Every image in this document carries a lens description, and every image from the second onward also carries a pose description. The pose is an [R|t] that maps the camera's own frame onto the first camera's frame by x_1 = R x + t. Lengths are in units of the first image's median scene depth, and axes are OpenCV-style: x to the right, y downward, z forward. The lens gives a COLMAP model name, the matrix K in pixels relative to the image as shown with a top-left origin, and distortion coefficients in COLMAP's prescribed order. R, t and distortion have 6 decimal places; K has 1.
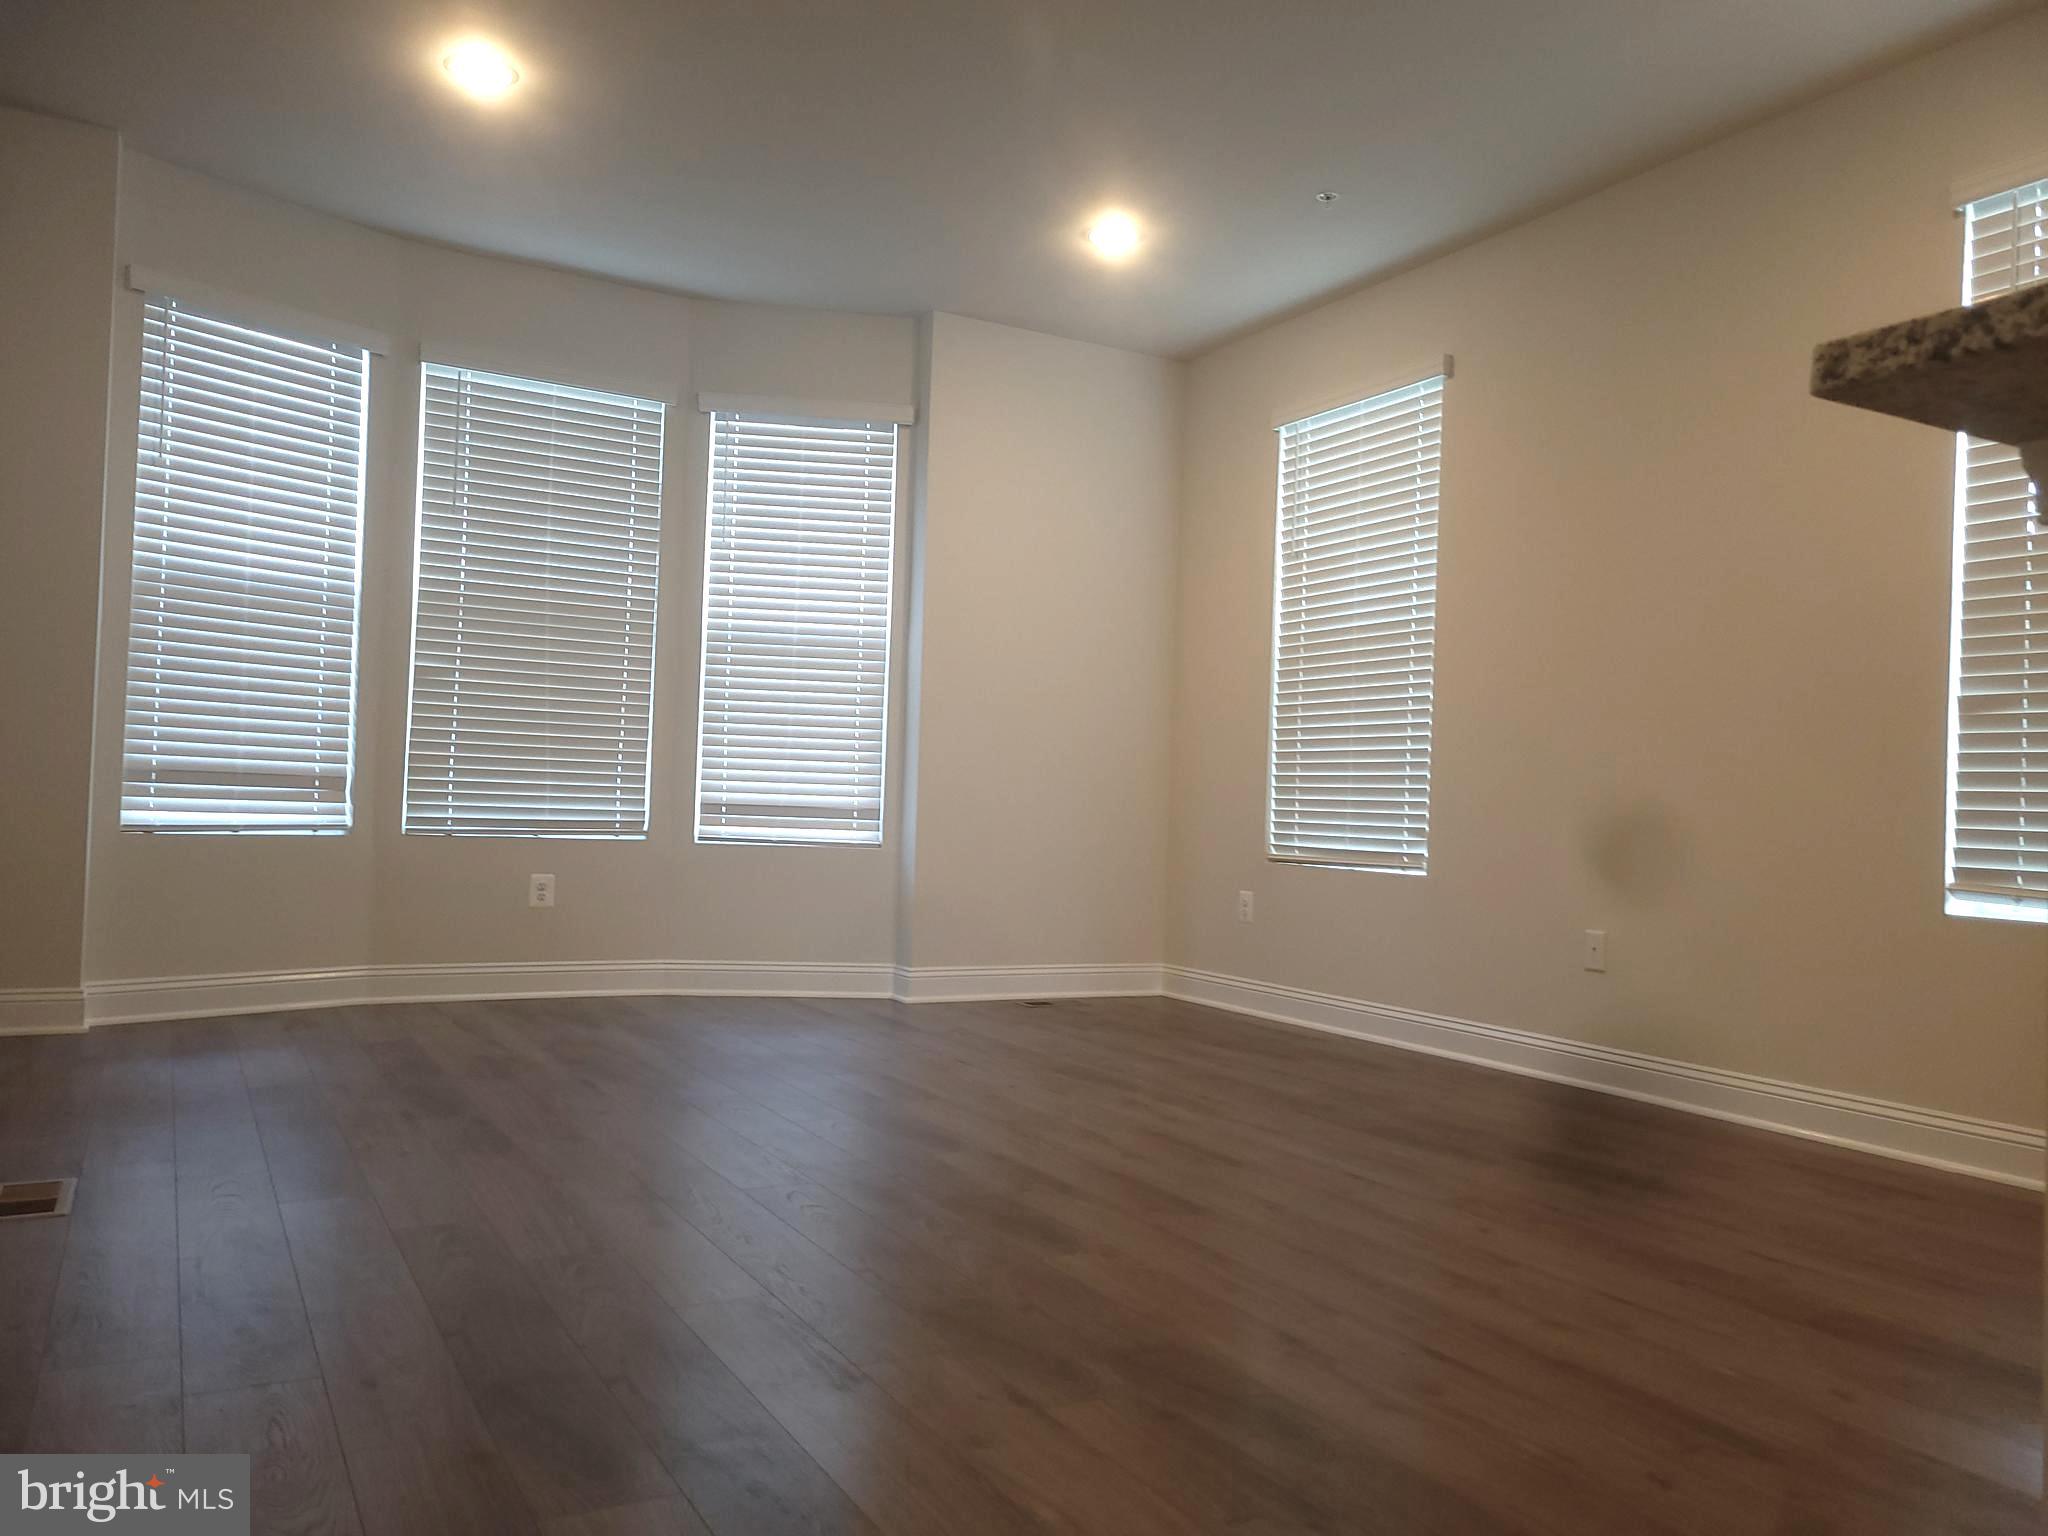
lens RADIAL K [[1544.9, 0, 1039.9], [0, 1544.9, 792.6], [0, 0, 1]] dist [0.037115, -0.007989]
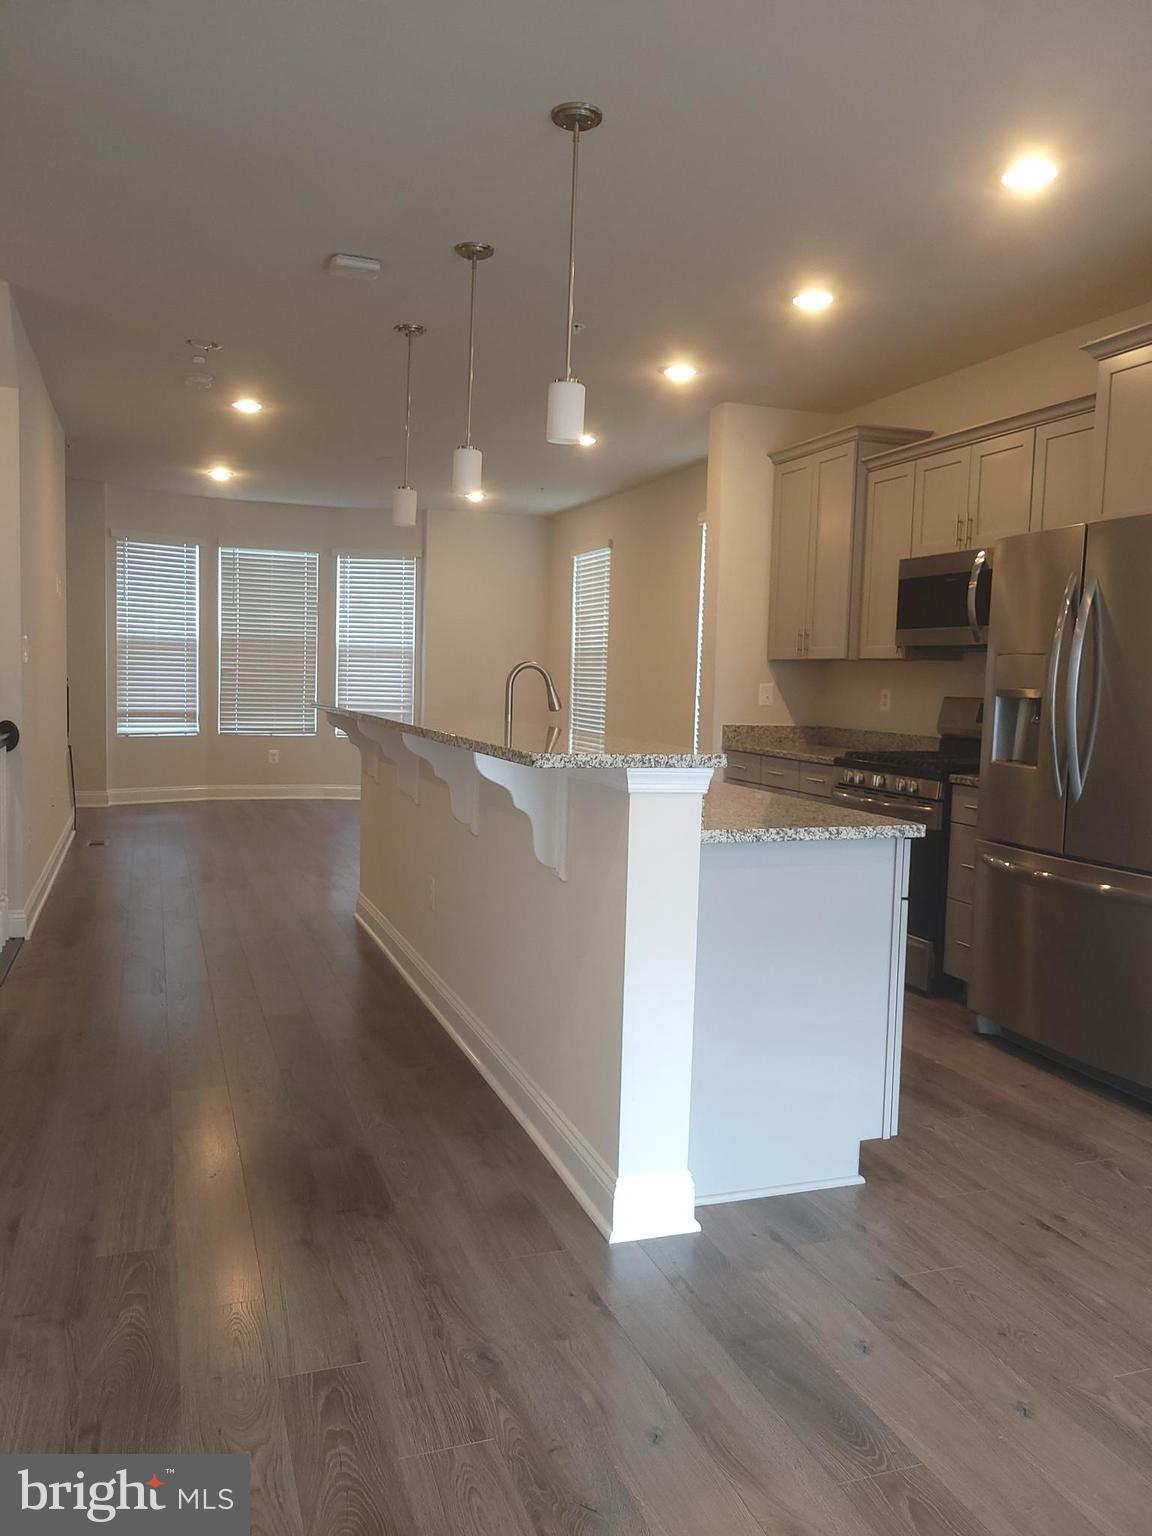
lens RADIAL K [[1158.7, 0, 576.0], [0, 1158.7, 768.0], [0, 0, 1]] dist [0.037115, -0.007989]
pose [[0.986886, 0.003784, -0.161377, 0.470950], [0.010657, 0.996016, 0.088530, -0.080045], [0.161069, -0.089089, 0.982914, -0.776459]]
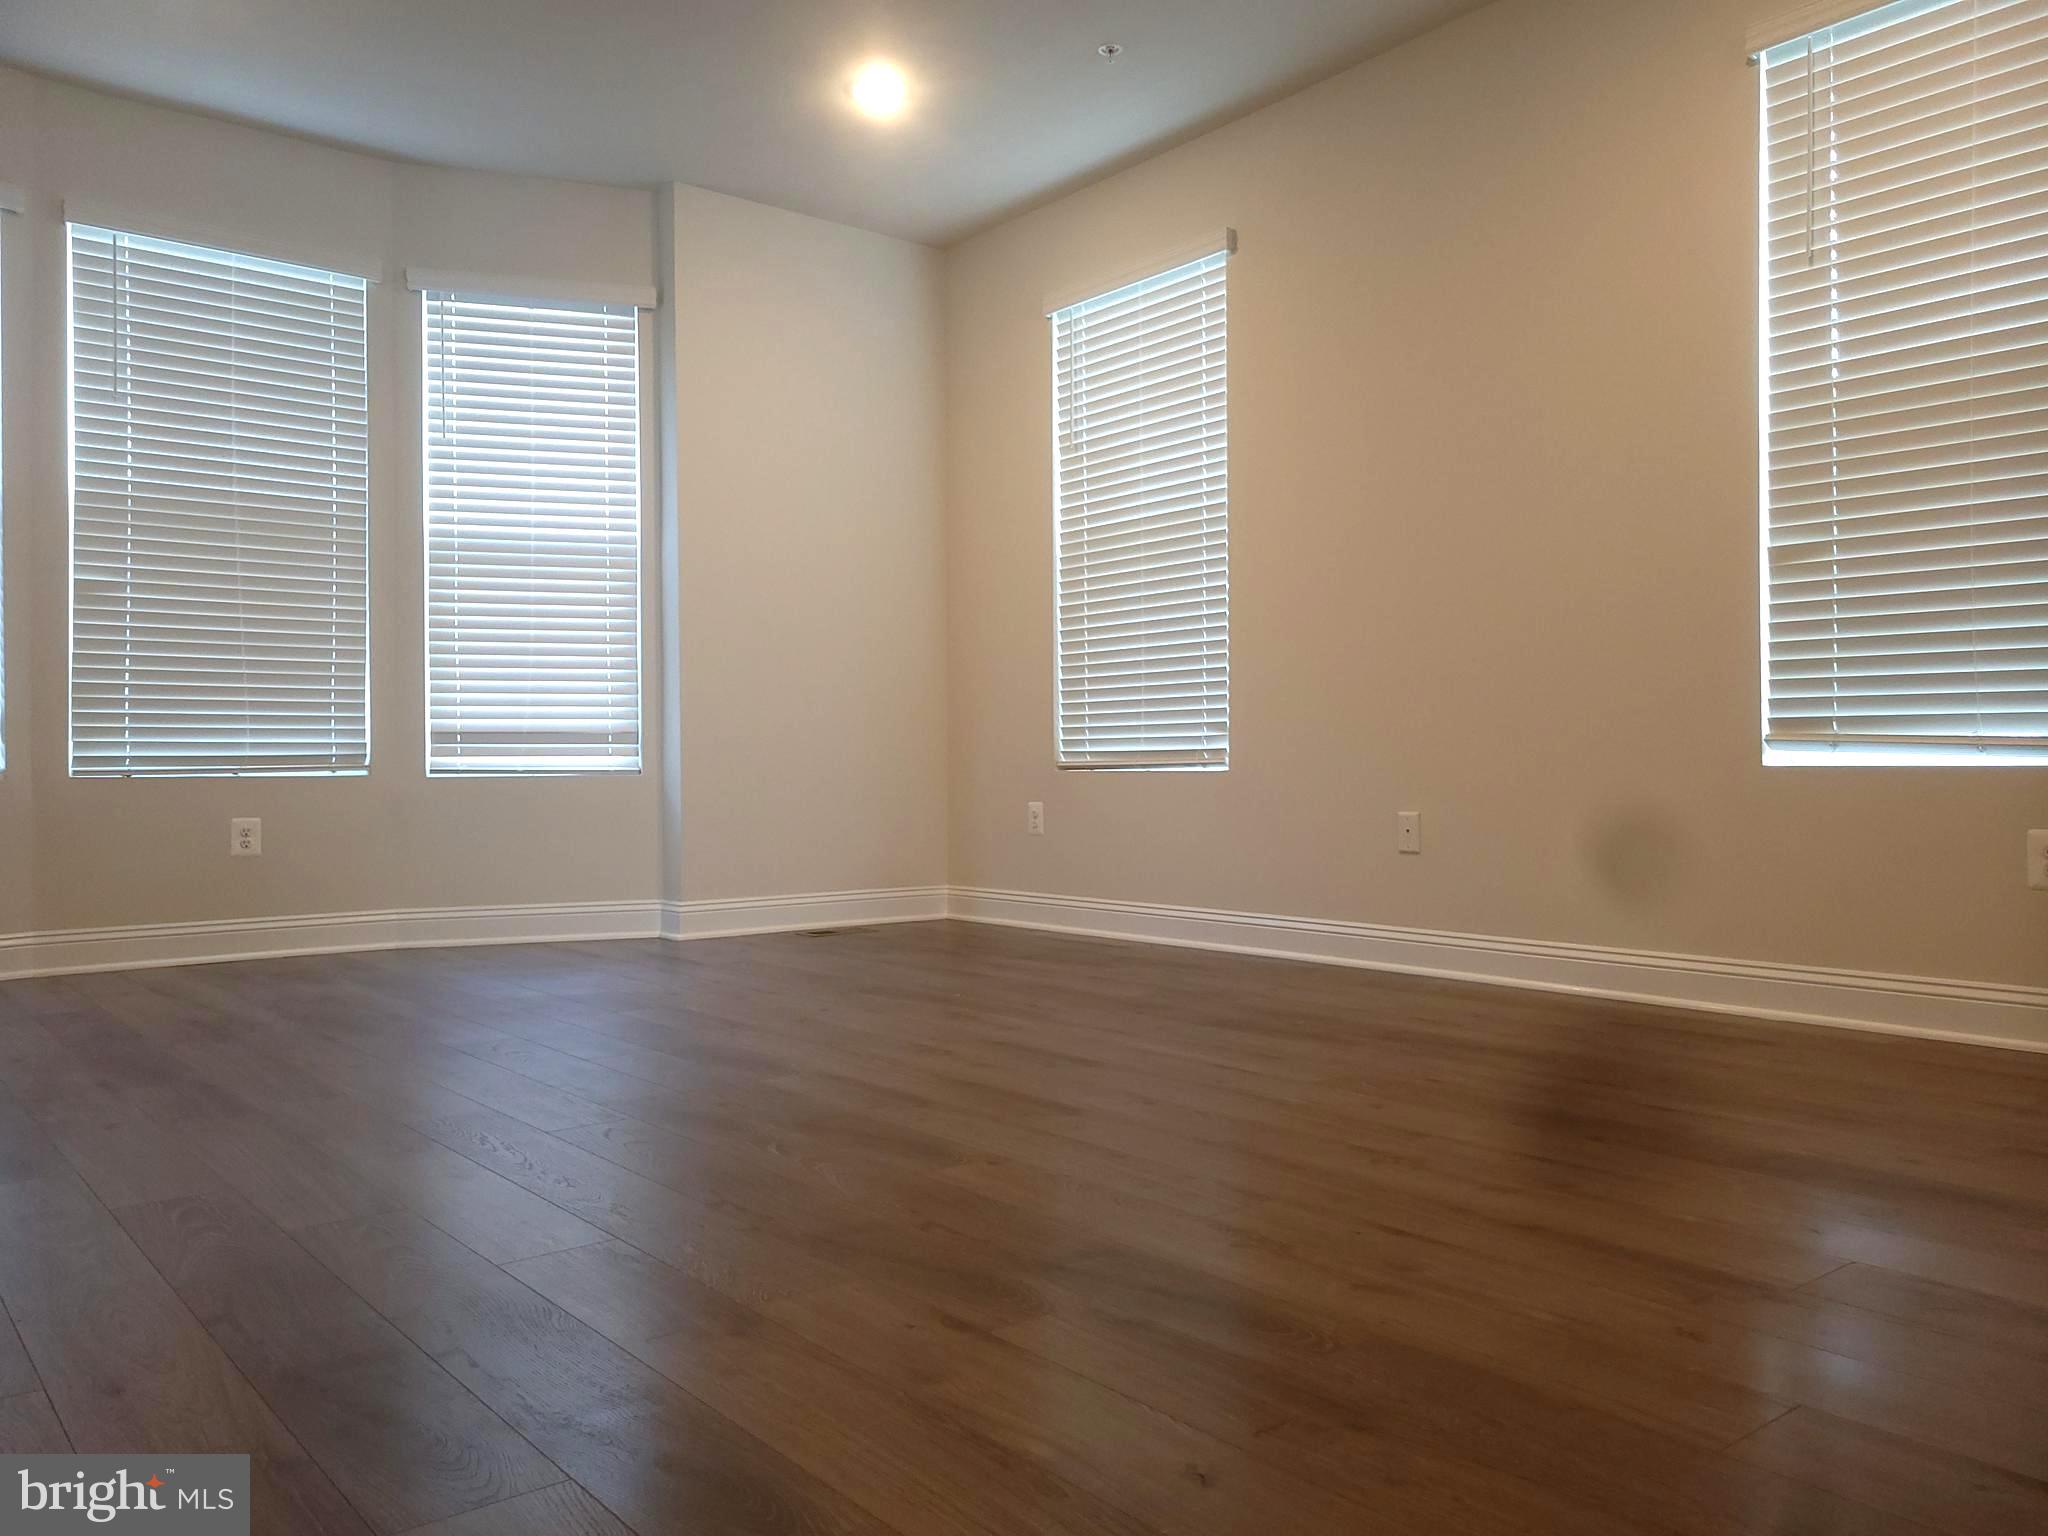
lens RADIAL K [[1546.1, 0, 1024.0], [0, 1546.1, 768.0], [0, 0, 1]] dist [0.043784, -0.041477]
pose [[0.984473, -0.043396, 0.170090, -0.039001], [0.041209, 0.999016, 0.016371, 0.029159], [-0.170633, -0.009108, 0.985293, 0.063595]]
